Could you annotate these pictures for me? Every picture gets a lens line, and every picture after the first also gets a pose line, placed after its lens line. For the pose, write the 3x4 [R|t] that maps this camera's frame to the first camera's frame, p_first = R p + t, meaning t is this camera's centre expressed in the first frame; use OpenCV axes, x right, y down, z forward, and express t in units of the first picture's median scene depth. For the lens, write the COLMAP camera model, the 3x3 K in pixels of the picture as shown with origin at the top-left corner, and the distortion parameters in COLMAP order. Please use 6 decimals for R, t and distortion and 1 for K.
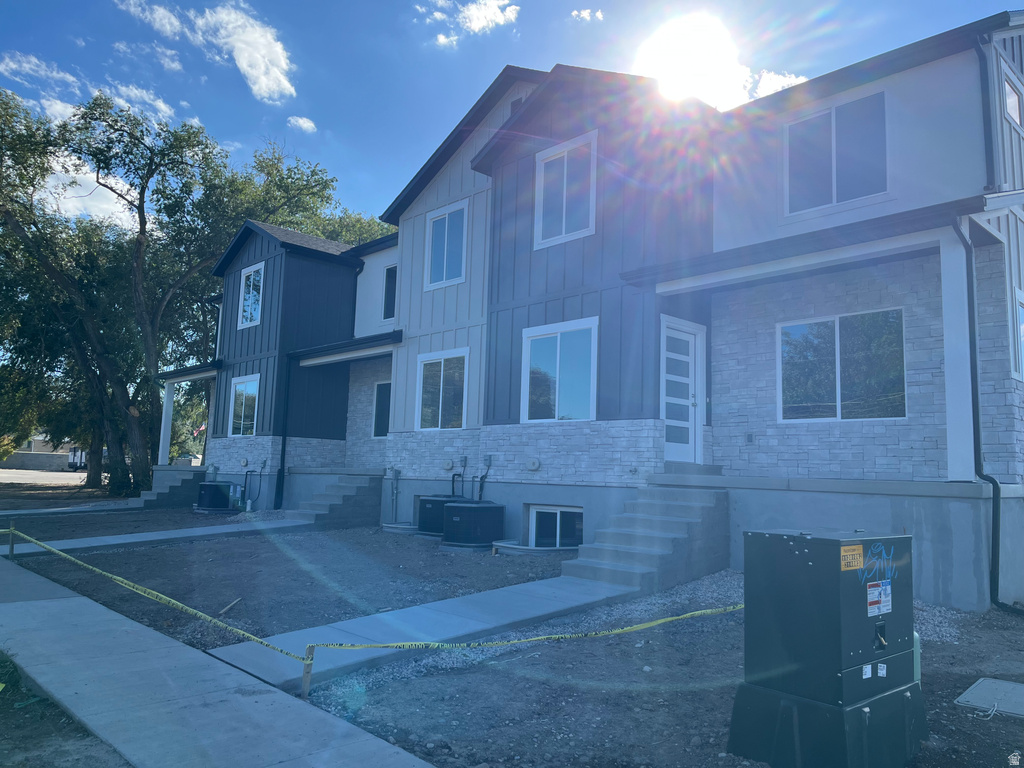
lens RADIAL K [[768.4, 0, 515.6], [0, 768.4, 384.9], [0, 0, 1]] dist [0.071471, -0.090730]
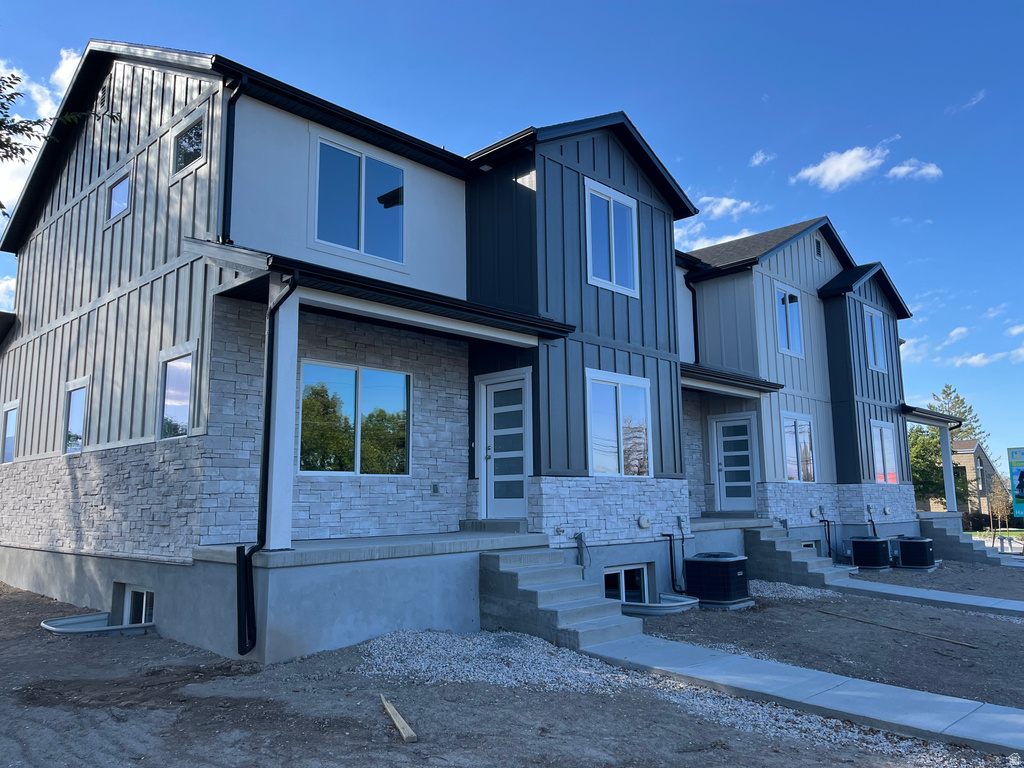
lens RADIAL K [[775.3, 0, 518.3], [0, 775.3, 383.3], [0, 0, 1]] dist [0.084104, -0.113890]
pose [[-0.044684, 0.118938, 0.991896, -0.955130], [-0.110690, 0.986184, -0.123239, 0.081218], [-0.992850, -0.115300, -0.030901, 1.146126]]
